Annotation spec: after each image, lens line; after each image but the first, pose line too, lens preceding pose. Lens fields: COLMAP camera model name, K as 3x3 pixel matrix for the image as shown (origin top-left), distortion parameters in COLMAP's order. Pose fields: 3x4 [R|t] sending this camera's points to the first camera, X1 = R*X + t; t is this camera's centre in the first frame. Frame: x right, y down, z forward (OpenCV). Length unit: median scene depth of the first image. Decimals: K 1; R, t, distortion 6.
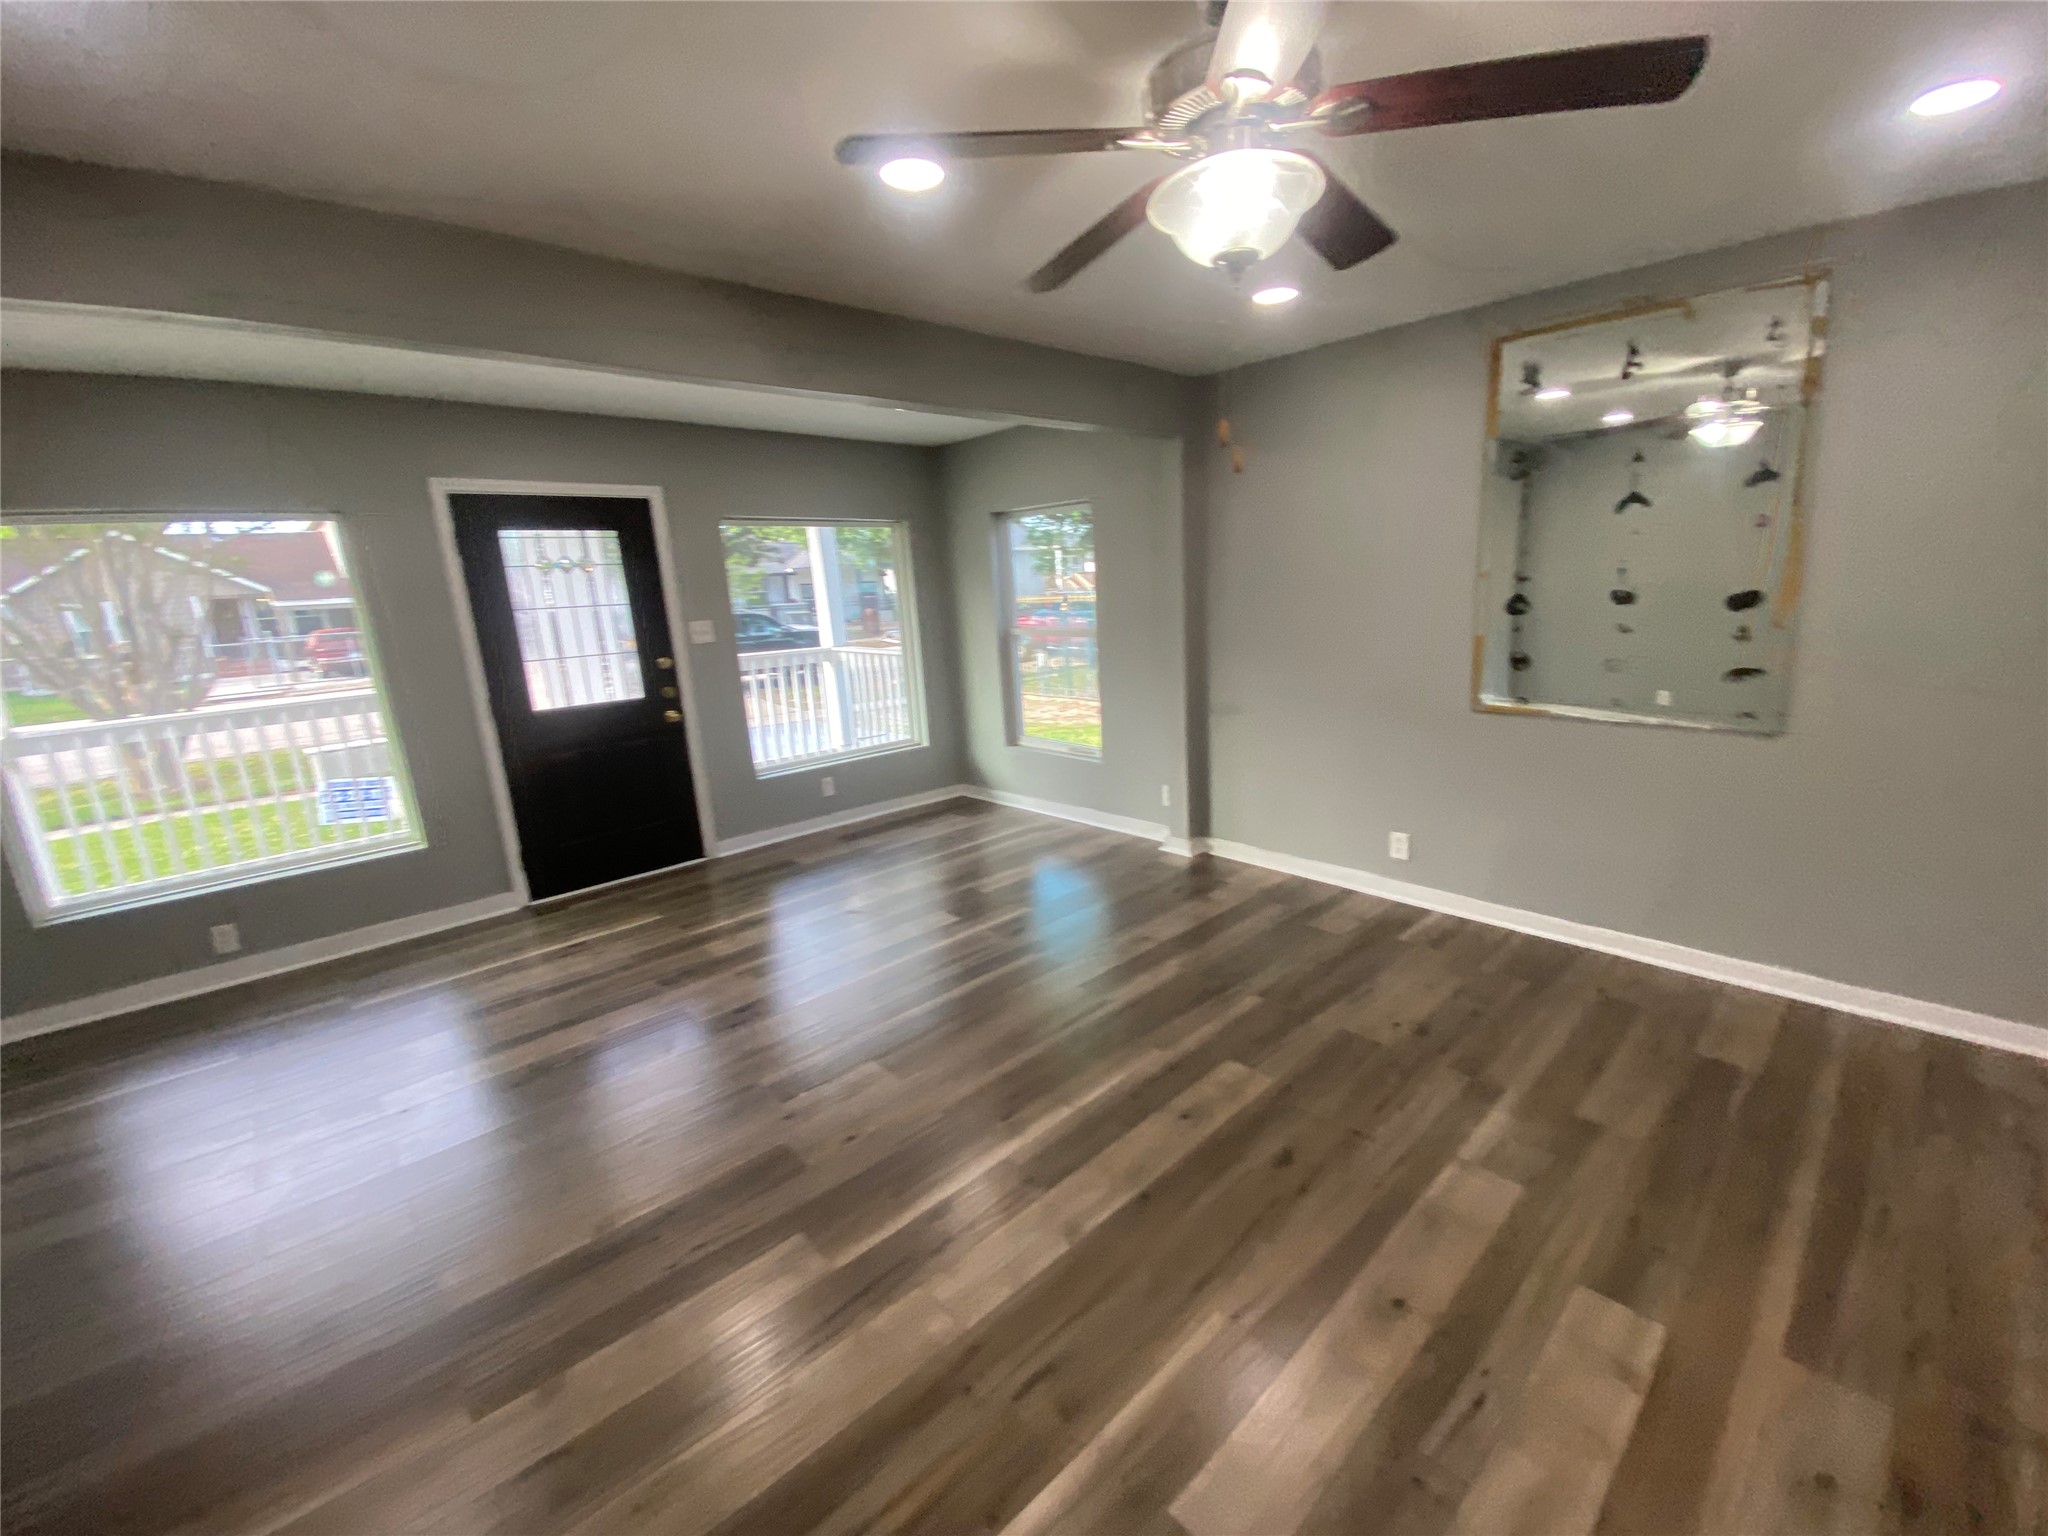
lens RADIAL K [[839.5, 0, 1024.4], [0, 839.5, 778.9], [0, 0, 1]] dist [-0.000546, -0.000034]
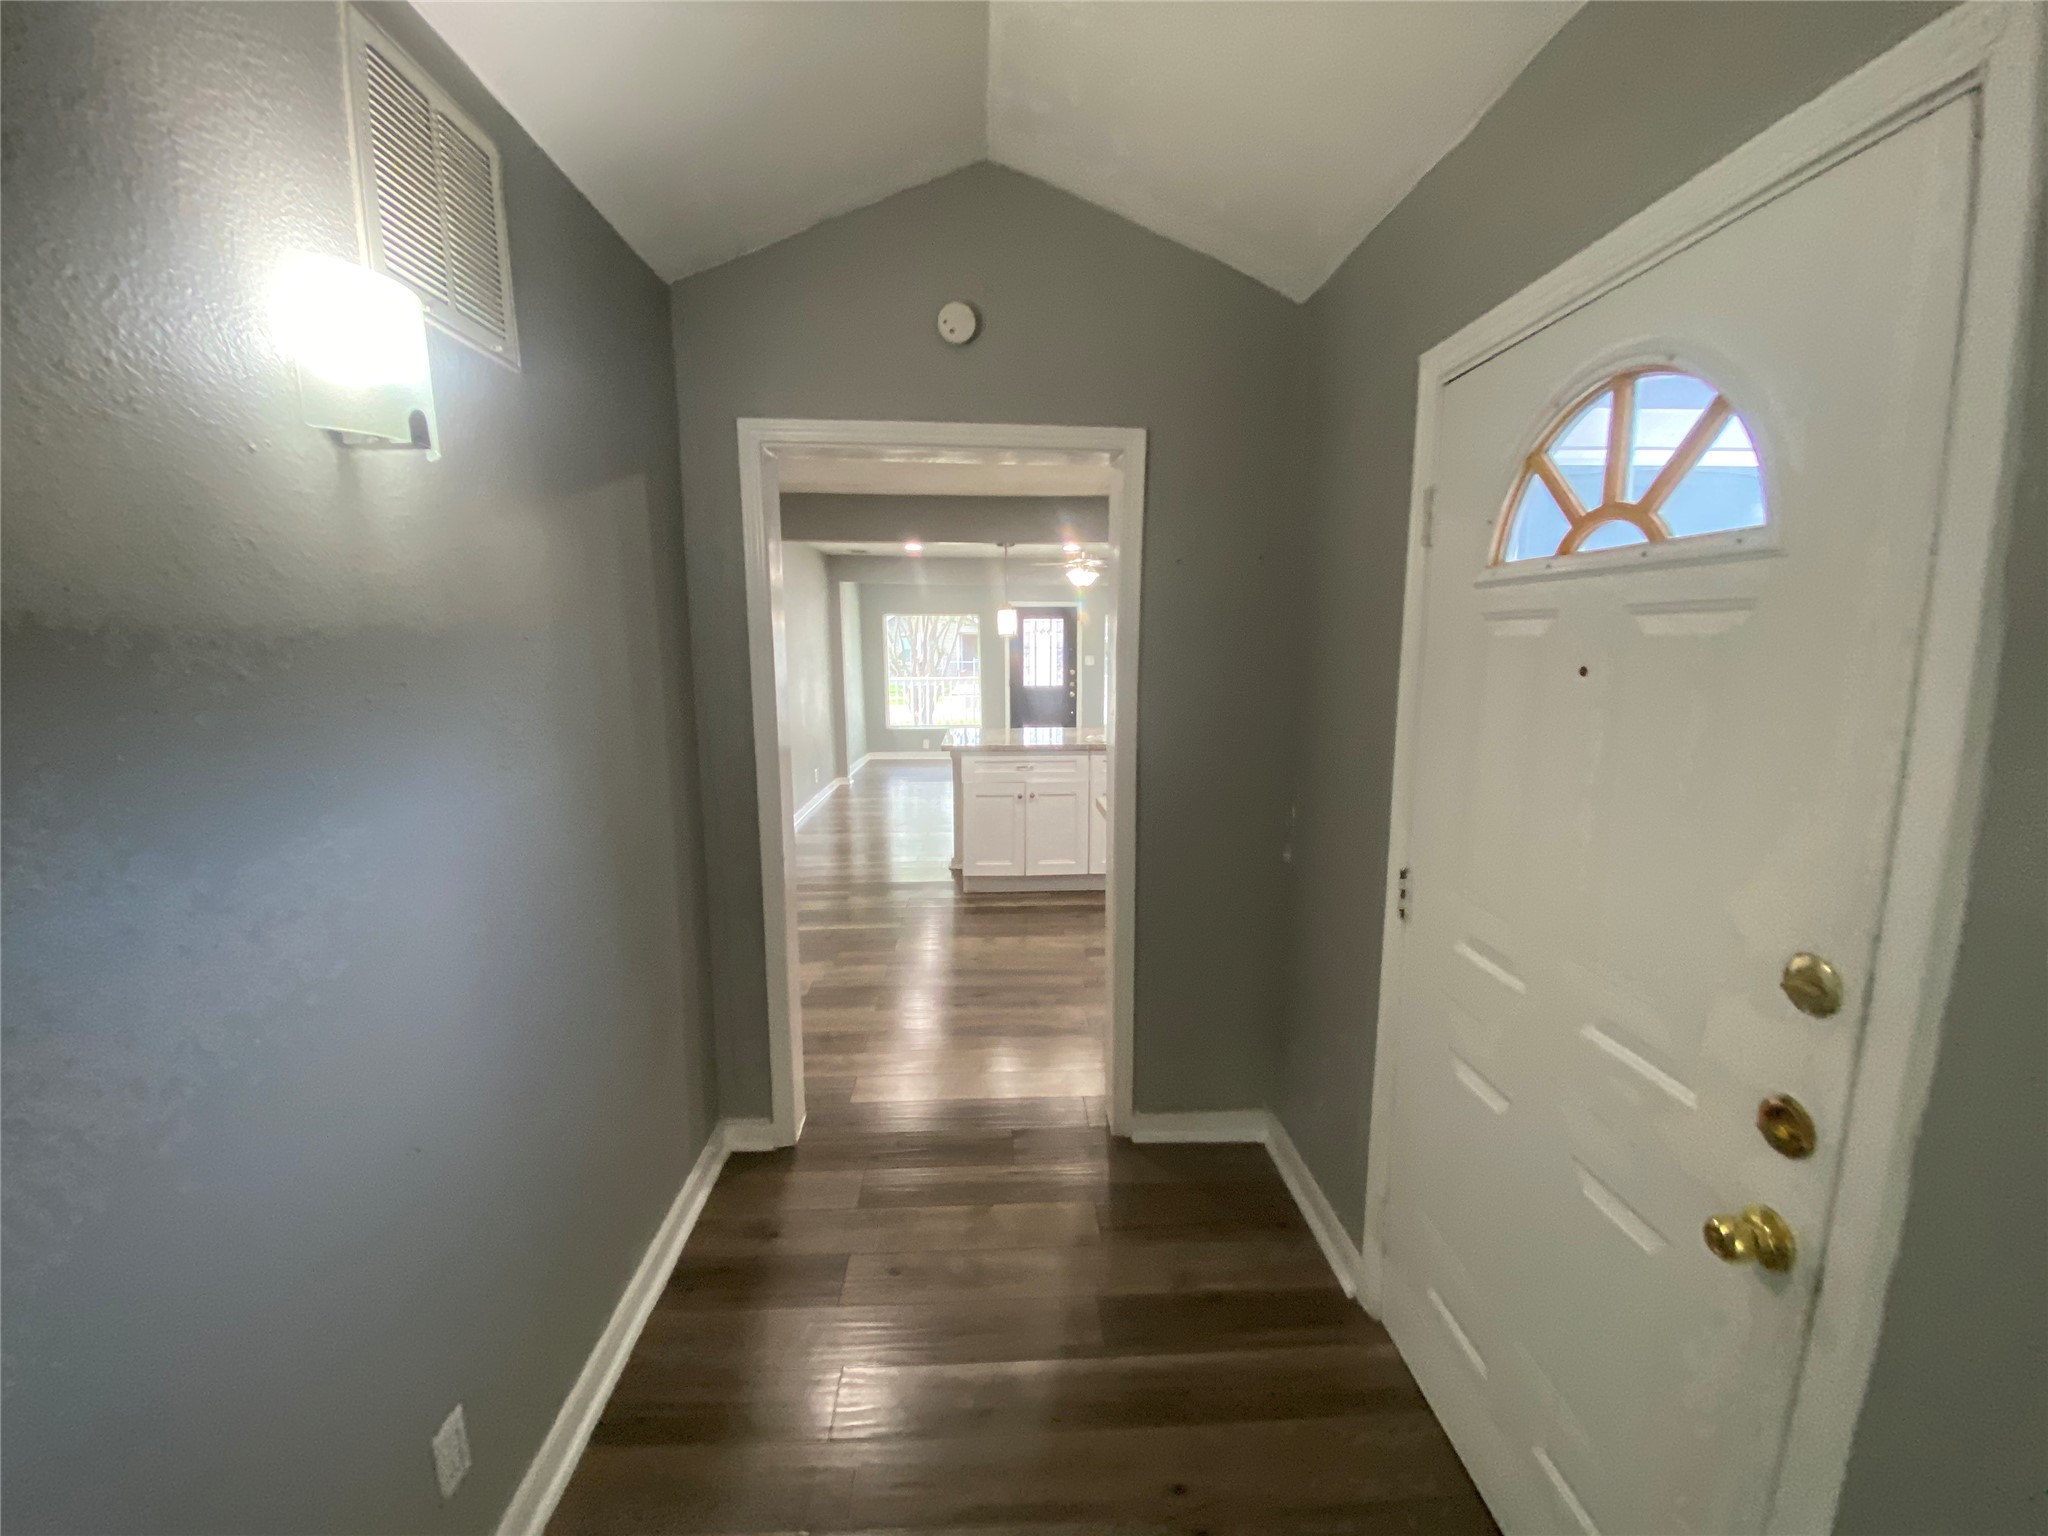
lens RADIAL K [[839.5, 0, 1024.2], [0, 839.5, 762.5], [0, 0, 1]] dist [-0.000546, -0.000034]
pose [[0.766563, 0.127518, -0.629381, 1.020230], [-0.171623, 0.985118, -0.009437, 0.166150], [0.618811, 0.115251, 0.777040, -0.939560]]
